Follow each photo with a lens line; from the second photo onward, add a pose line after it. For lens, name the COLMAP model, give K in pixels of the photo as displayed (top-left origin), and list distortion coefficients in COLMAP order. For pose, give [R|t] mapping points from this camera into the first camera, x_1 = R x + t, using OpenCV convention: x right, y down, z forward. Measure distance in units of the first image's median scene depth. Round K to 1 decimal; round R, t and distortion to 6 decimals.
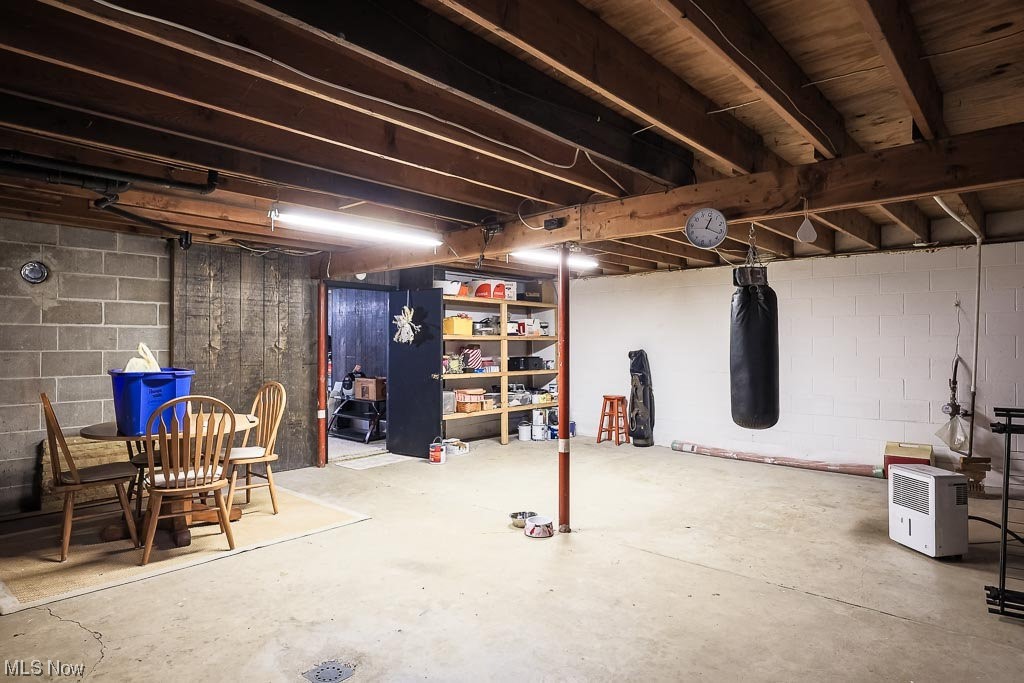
lens RADIAL K [[586.8, 0, 511.4], [0, 586.8, 341.0], [0, 0, 1]] dist [-0.000796, 0.000293]
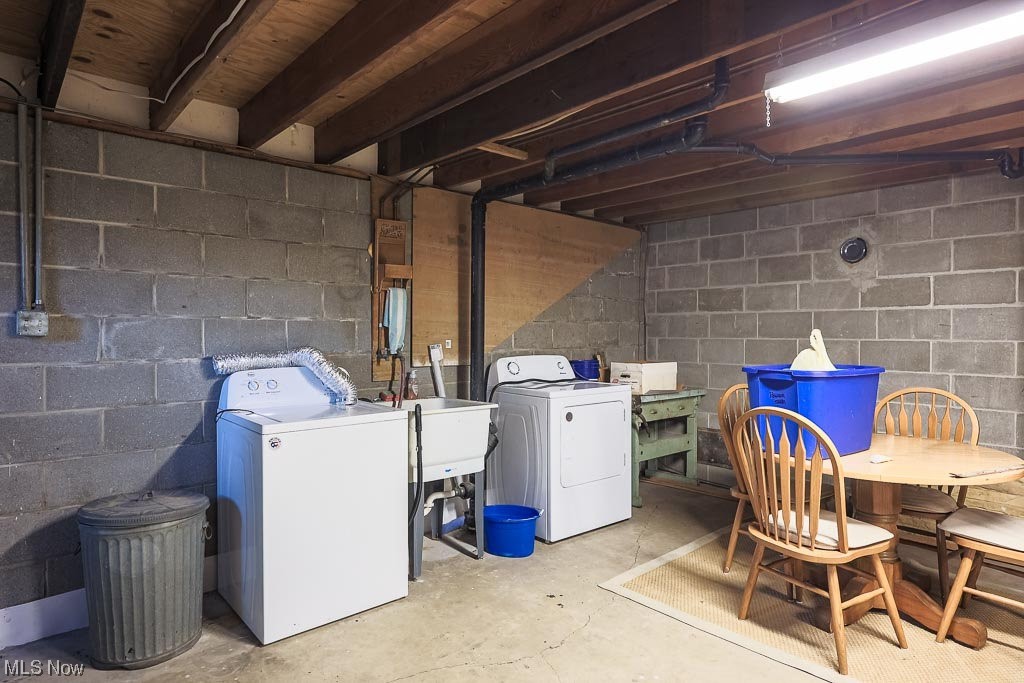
lens RADIAL K [[586.8, 0, 511.7], [0, 586.8, 336.7], [0, 0, 1]] dist [-0.000796, 0.000293]
pose [[-0.113488, 0.008020, -0.993507, 0.124841], [0.002472, 0.999967, 0.007790, 0.004886], [0.993536, -0.001572, -0.113505, 0.598664]]
